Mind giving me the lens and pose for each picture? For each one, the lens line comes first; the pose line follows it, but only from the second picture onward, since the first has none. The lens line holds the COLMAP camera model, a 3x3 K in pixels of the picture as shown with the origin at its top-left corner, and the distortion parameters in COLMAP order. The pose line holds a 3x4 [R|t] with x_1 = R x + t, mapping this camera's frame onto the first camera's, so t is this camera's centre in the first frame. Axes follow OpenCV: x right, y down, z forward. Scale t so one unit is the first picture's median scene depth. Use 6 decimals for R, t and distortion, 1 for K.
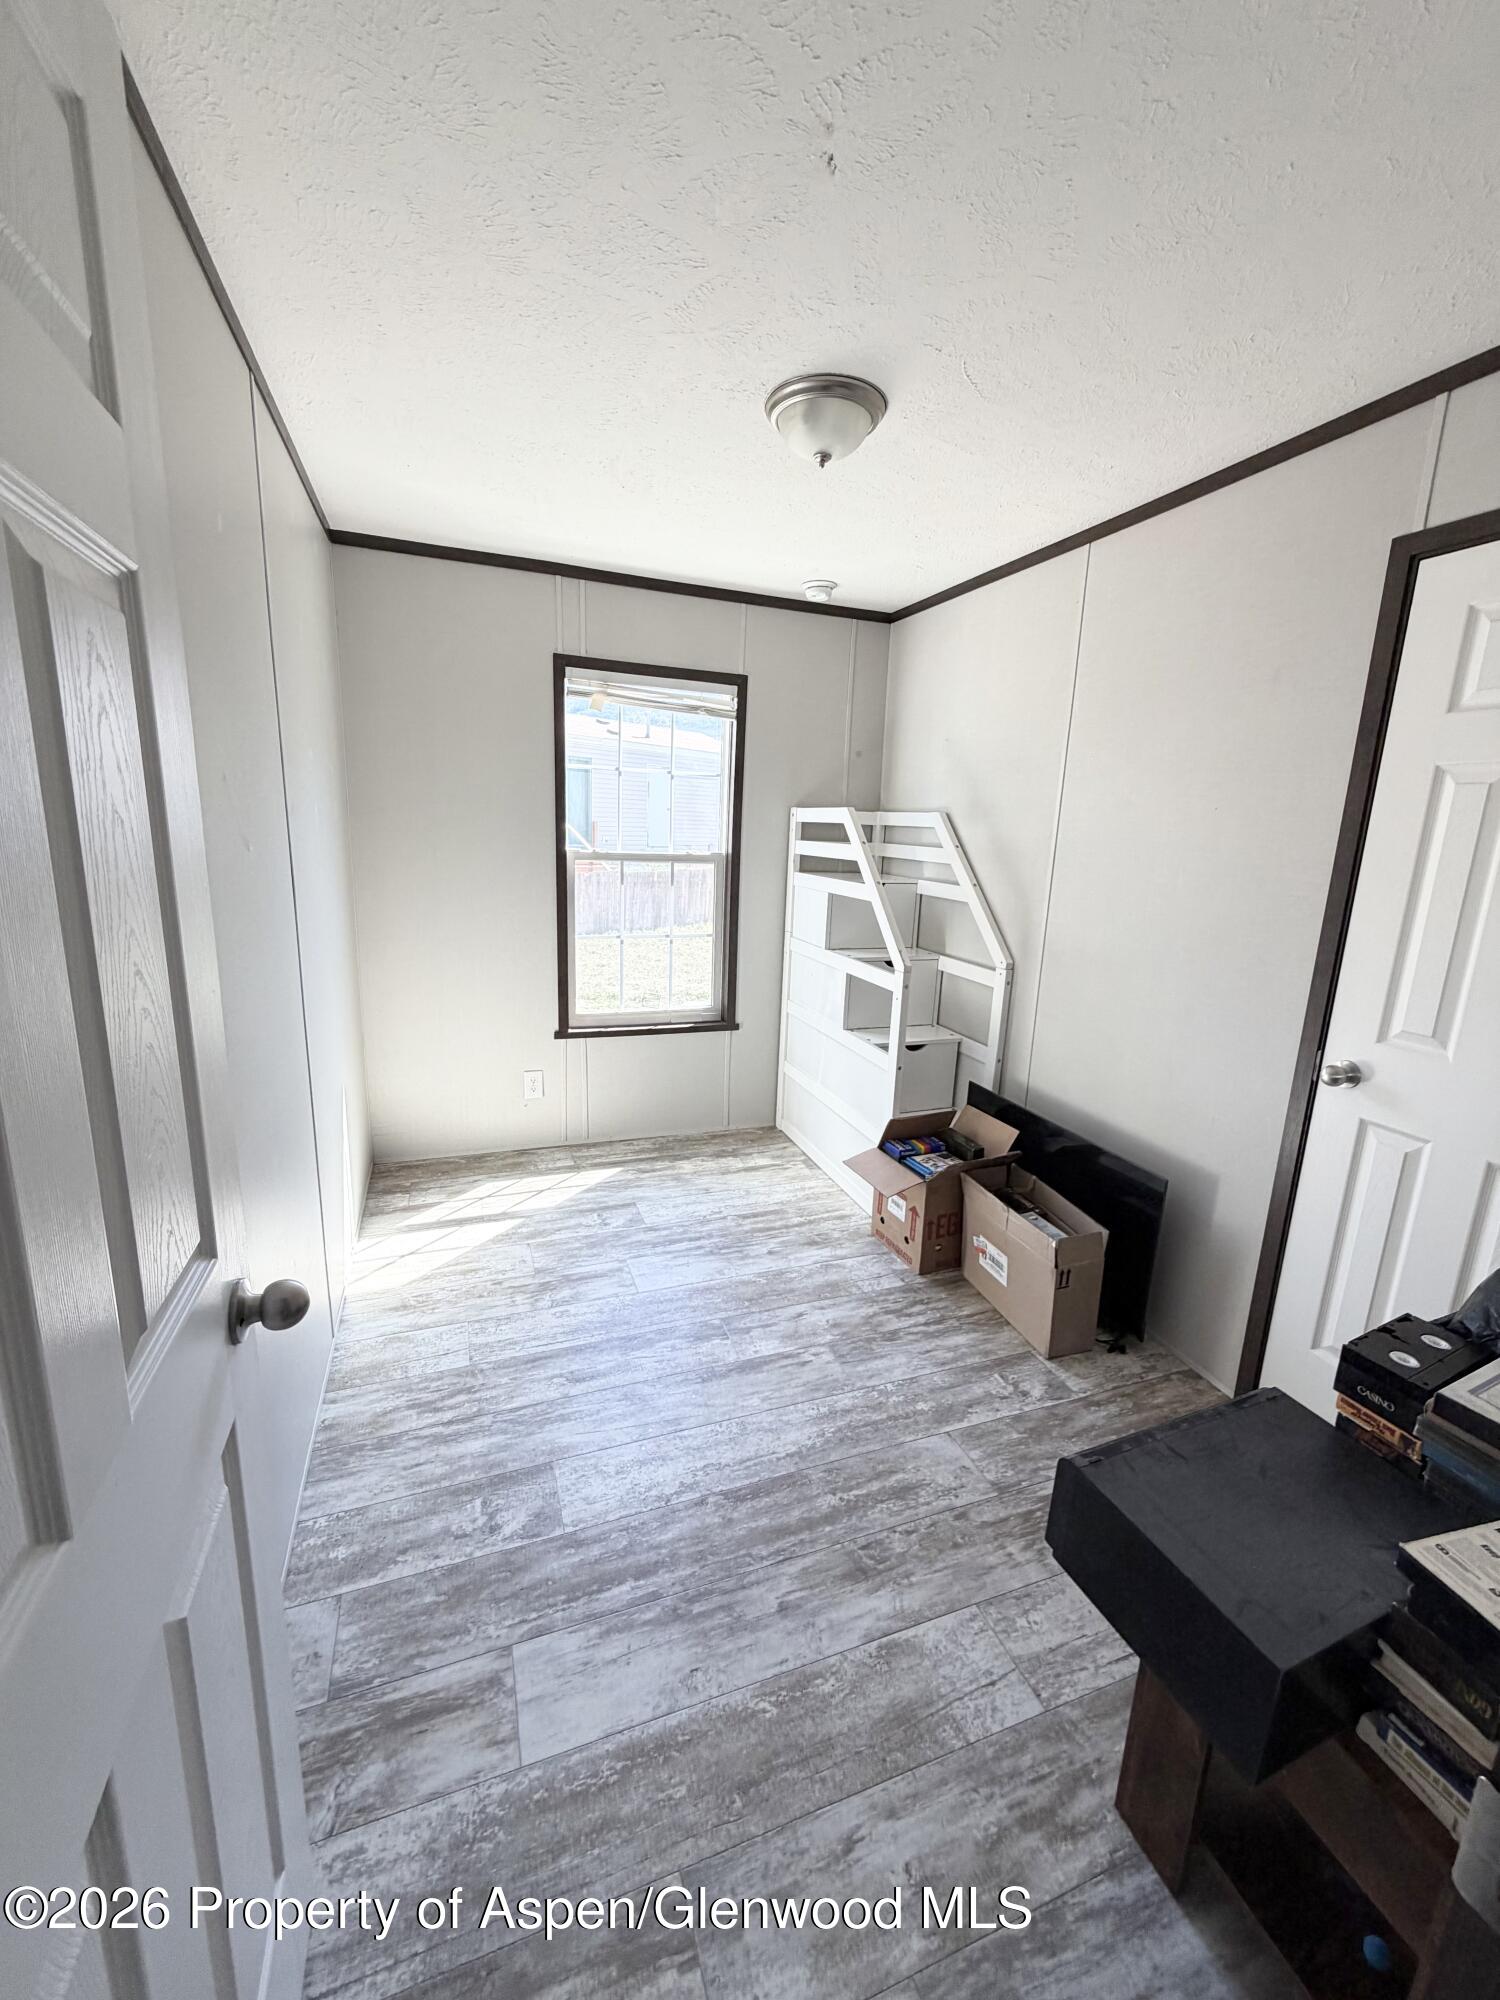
lens RADIAL K [[793.9, 0, 749.2], [0, 793.9, 988.1], [0, 0, 1]] dist [-0.000209, 0.000422]
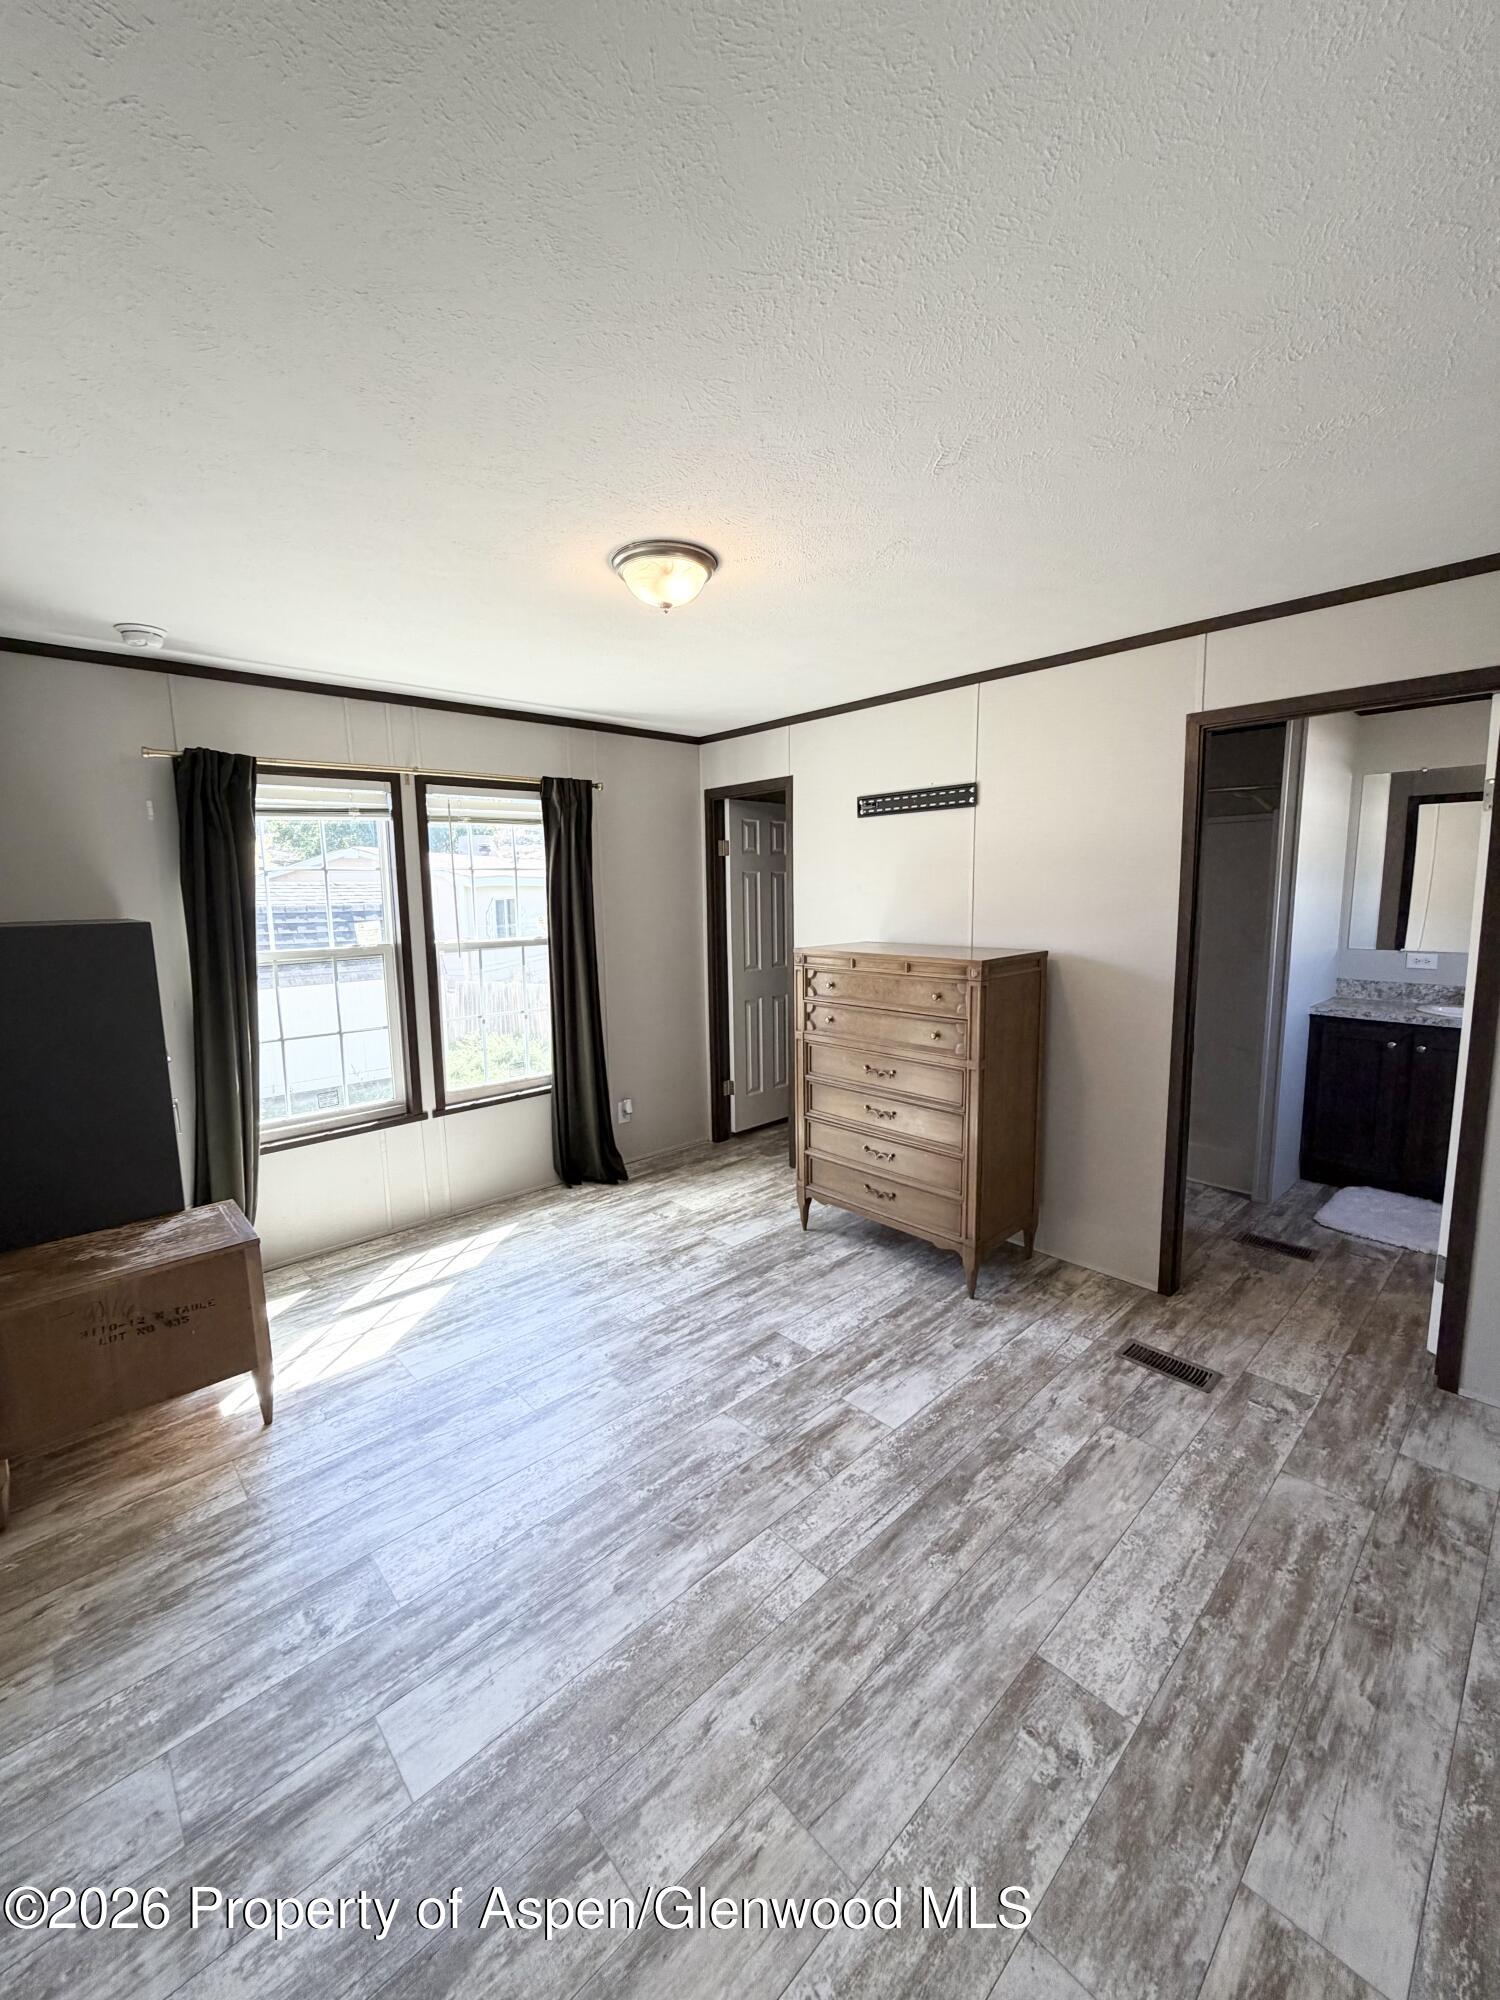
lens RADIAL K [[793.9, 0, 749.2], [0, 793.9, 988.1], [0, 0, 1]] dist [-0.000209, 0.000422]
pose [[0.921009, -0.105755, 0.374910, -0.115867], [0.133054, 0.989964, -0.047613, -0.013429], [-0.366112, 0.093736, 0.925838, -0.219662]]
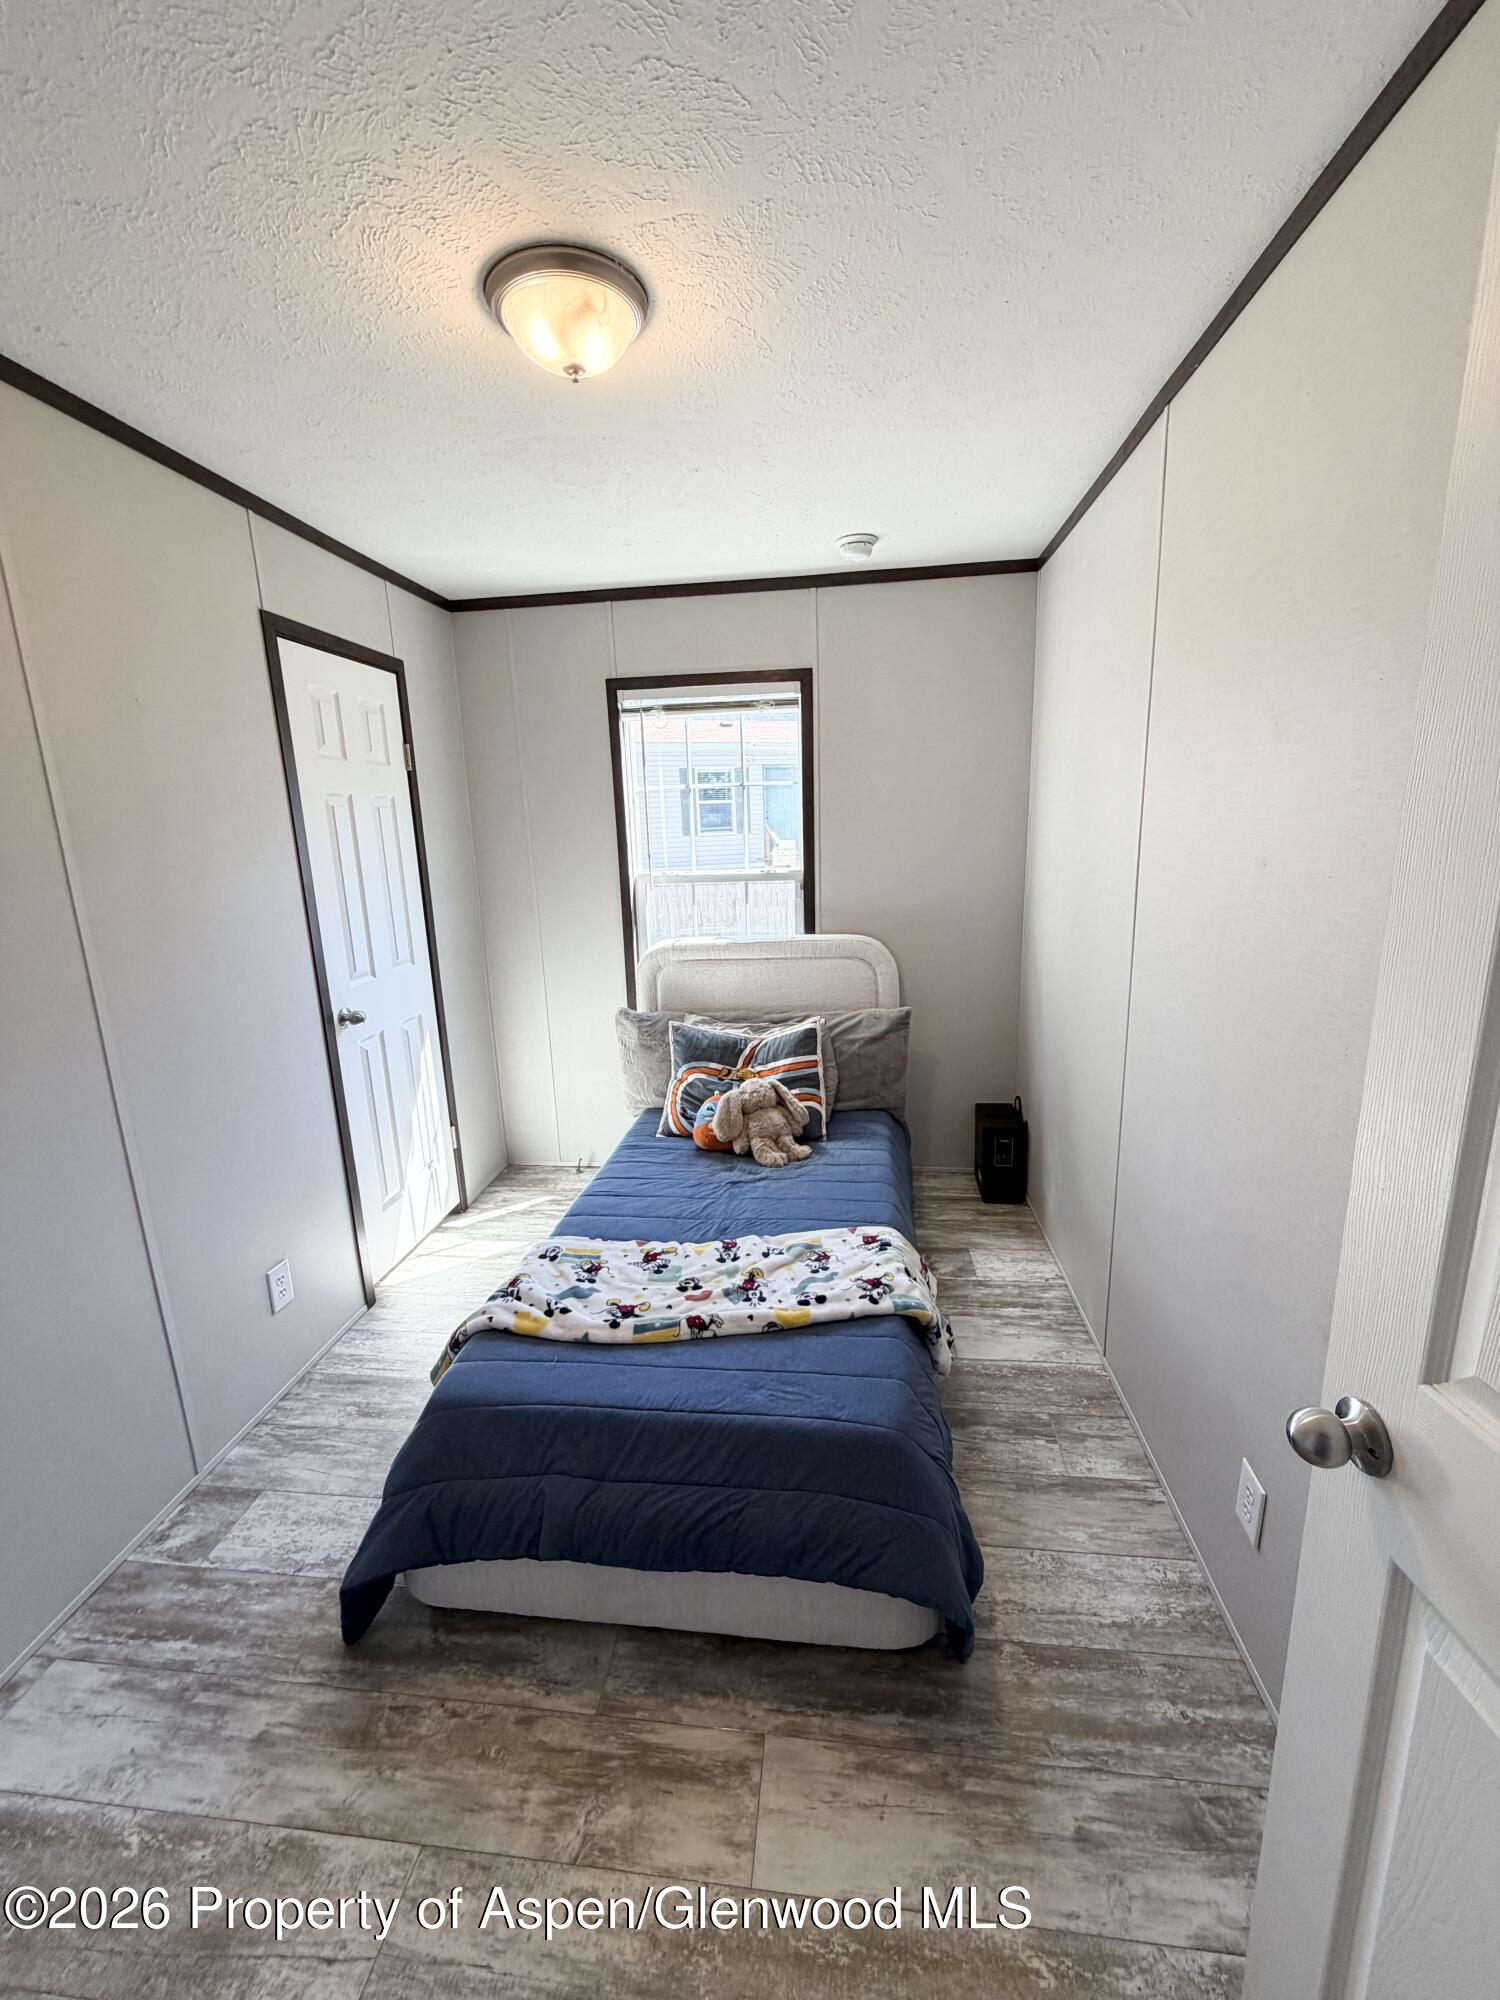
lens RADIAL K [[793.9, 0, 749.2], [0, 793.9, 988.1], [0, 0, 1]] dist [-0.000209, 0.000422]
pose [[0.888195, 0.020883, -0.458993, 0.862221], [-0.022124, 0.999752, 0.002675, -0.078784], [0.458934, 0.007779, 0.888436, 0.415267]]
